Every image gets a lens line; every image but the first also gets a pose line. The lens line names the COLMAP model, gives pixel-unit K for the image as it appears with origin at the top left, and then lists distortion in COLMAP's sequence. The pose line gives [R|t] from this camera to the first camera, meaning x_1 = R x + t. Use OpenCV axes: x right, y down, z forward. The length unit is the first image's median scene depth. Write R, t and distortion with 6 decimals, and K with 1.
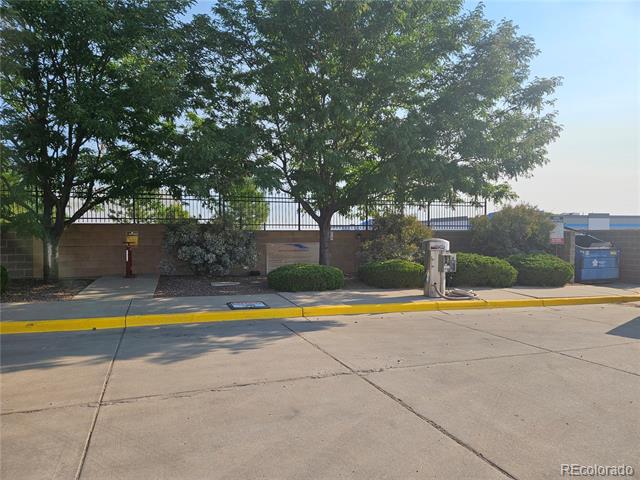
lens RADIAL K [[429.2, 0, 314.7], [0, 429.2, 242.1], [0, 0, 1]] dist [0.059039, -0.007561]
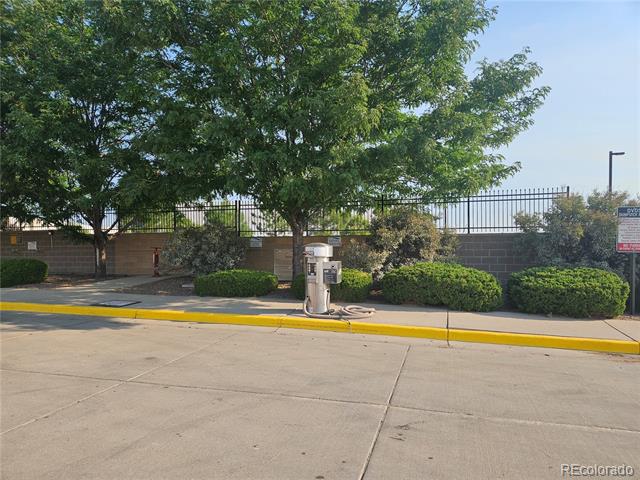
lens RADIAL K [[429.2, 0, 319.1], [0, 429.2, 237.4], [0, 0, 1]] dist [0.059039, -0.007561]
pose [[0.793326, -0.017016, -0.608559, 0.643863], [0.000880, 0.999640, -0.026803, 0.006175], [0.608796, 0.020728, 0.793056, 0.300125]]
